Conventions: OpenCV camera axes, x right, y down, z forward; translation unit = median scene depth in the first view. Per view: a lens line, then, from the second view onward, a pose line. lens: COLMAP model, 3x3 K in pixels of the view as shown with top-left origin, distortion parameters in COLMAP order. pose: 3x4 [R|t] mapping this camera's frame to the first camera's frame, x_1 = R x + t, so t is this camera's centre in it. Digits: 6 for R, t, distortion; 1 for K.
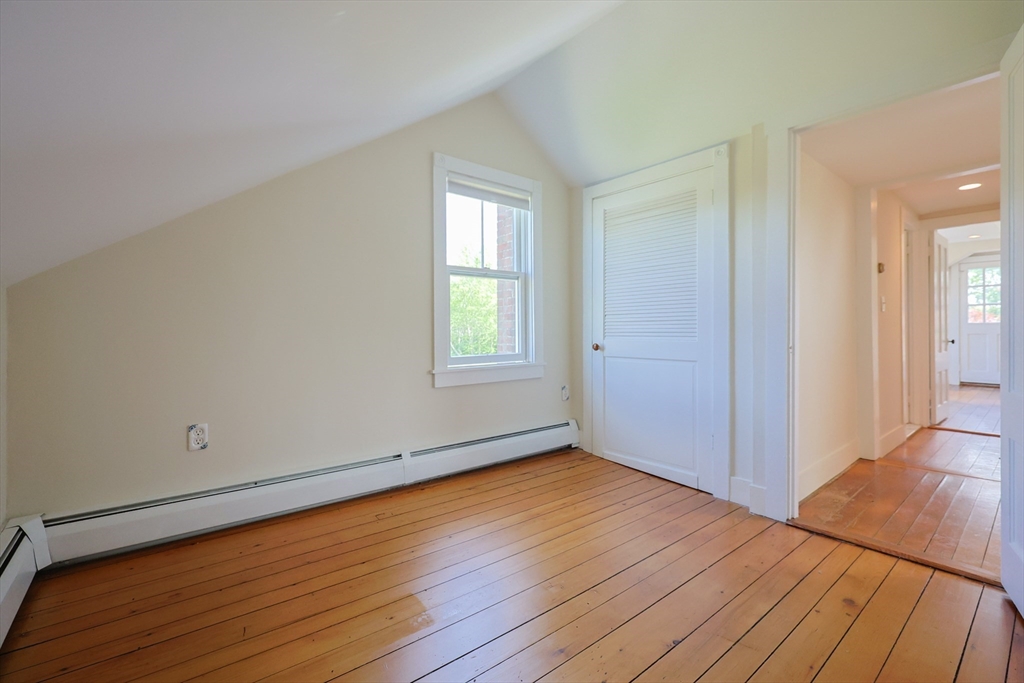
lens RADIAL K [[435.7, 0, 512.3], [0, 435.7, 331.3], [0, 0, 1]] dist [0.001430, -0.000670]
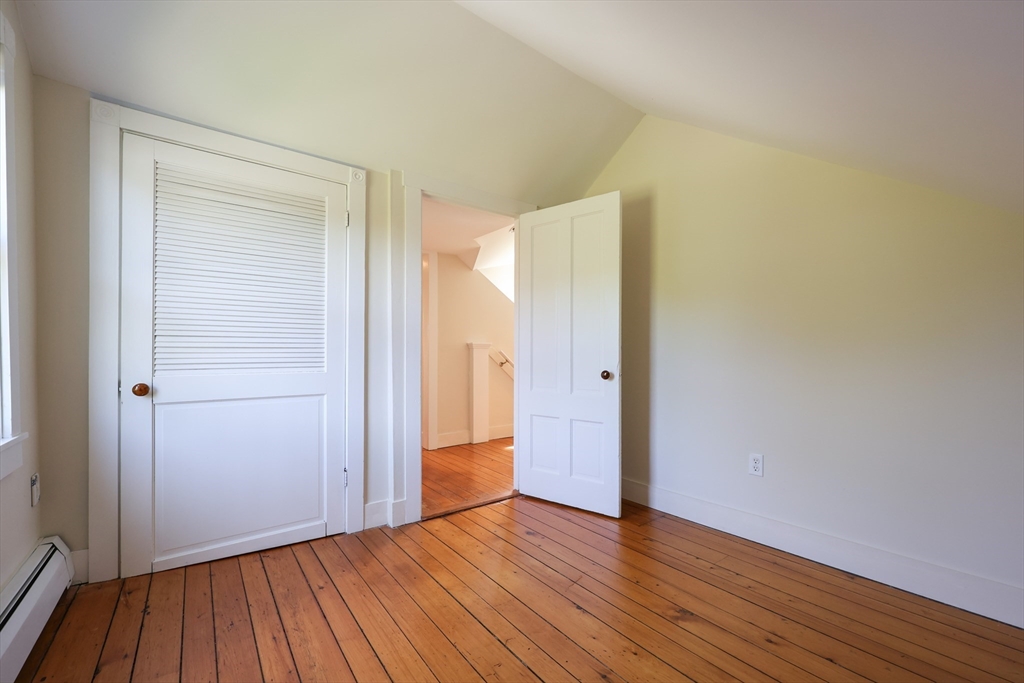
lens RADIAL K [[435.7, 0, 513.3], [0, 435.7, 355.2], [0, 0, 1]] dist [0.001430, -0.000670]
pose [[0.032261, -0.005732, 0.999463, -0.458917], [-0.000127, 0.999984, 0.005739, -0.016225], [-0.999479, -0.000312, 0.032260, 0.587083]]
